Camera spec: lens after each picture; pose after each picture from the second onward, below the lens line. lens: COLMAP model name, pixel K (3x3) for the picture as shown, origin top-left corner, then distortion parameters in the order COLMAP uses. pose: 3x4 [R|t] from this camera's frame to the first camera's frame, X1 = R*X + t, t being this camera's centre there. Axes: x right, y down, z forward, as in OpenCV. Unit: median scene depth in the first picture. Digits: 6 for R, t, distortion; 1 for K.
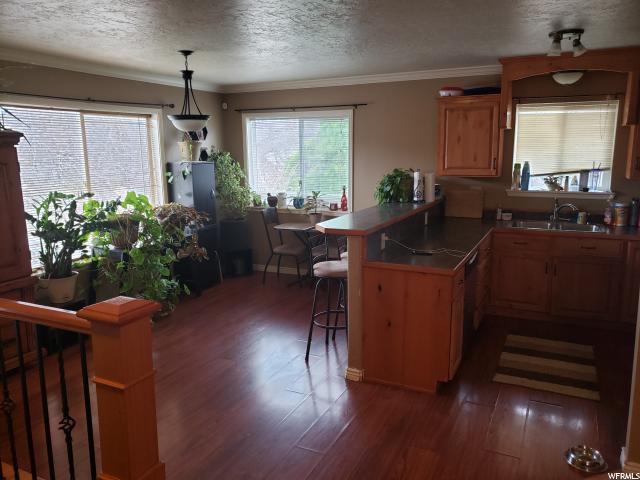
lens RADIAL K [[512.5, 0, 320.0], [0, 512.5, 240.0], [0, 0, 1]] dist [0.006550, -0.002503]
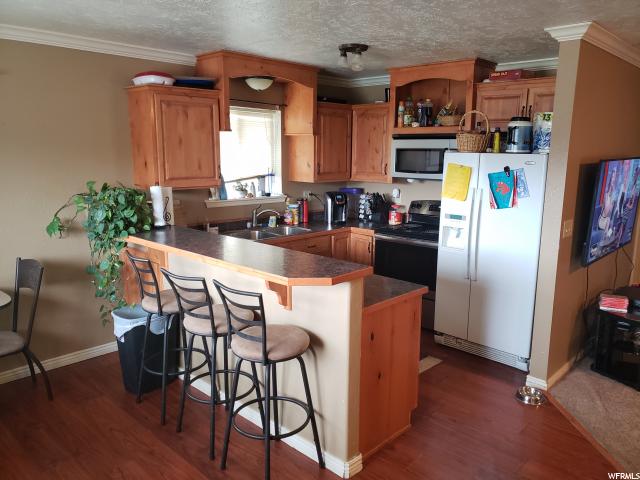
lens RADIAL K [[512.5, 0, 320.0], [0, 512.5, 240.0], [0, 0, 1]] dist [0.006550, -0.002503]
pose [[0.295642, -0.154670, 0.942695, -0.429794], [0.156916, 0.981265, 0.111787, -0.103660], [-0.942323, 0.114875, 0.314373, 0.571528]]
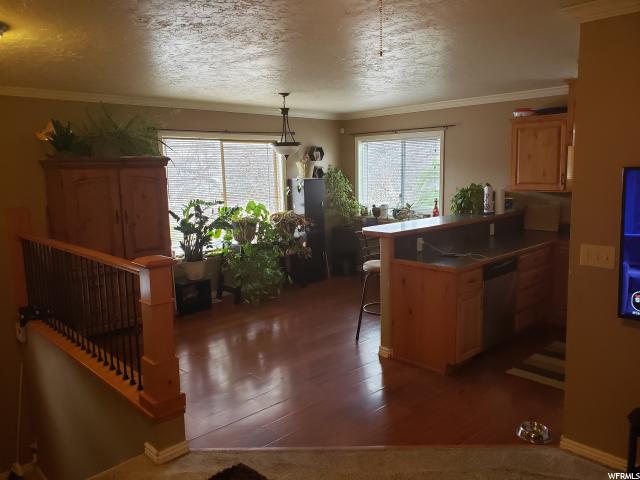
lens RADIAL K [[512.5, 0, 320.0], [0, 512.5, 240.0], [0, 0, 1]] dist [0.006550, -0.002503]
pose [[0.934476, 0.042167, -0.353520, 0.249582], [-0.052840, 0.998391, -0.020588, 0.022380], [0.352083, 0.037919, 0.935201, -0.145300]]
